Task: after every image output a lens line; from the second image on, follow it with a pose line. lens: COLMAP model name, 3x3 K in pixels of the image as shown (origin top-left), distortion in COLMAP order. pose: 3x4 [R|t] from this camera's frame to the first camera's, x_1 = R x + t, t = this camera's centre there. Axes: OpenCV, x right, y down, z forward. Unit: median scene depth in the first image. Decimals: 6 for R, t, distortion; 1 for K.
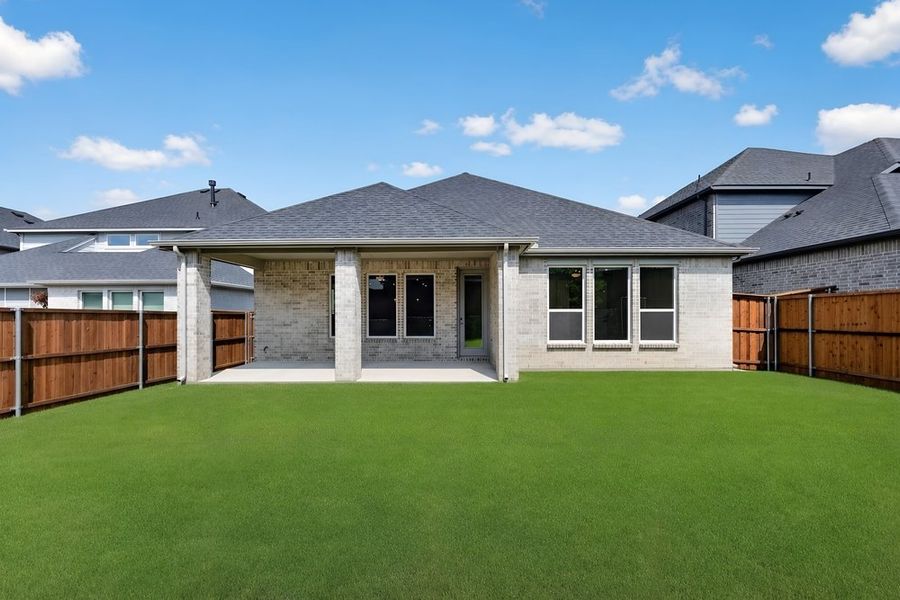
lens RADIAL K [[362.1, 0, 451.5], [0, 362.1, 310.2], [0, 0, 1]] dist [0.001071, 0.000382]
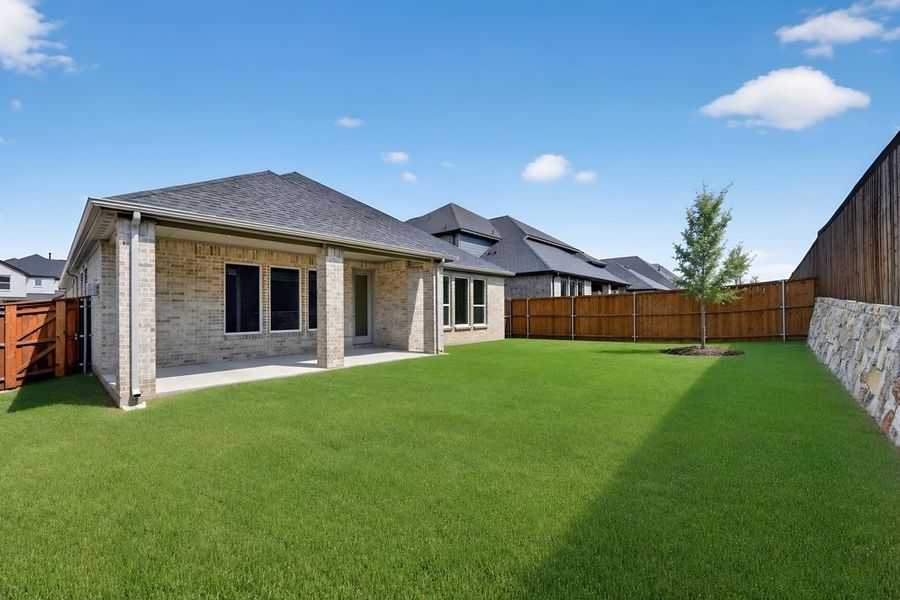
lens RADIAL K [[362.1, 0, 451.5], [0, 362.1, 310.2], [0, 0, 1]] dist [0.001071, 0.000382]
pose [[0.626906, -0.001886, 0.779092, -0.816832], [-0.006328, 0.999952, 0.007513, 0.009170], [-0.779069, -0.009640, 0.626864, 0.046901]]
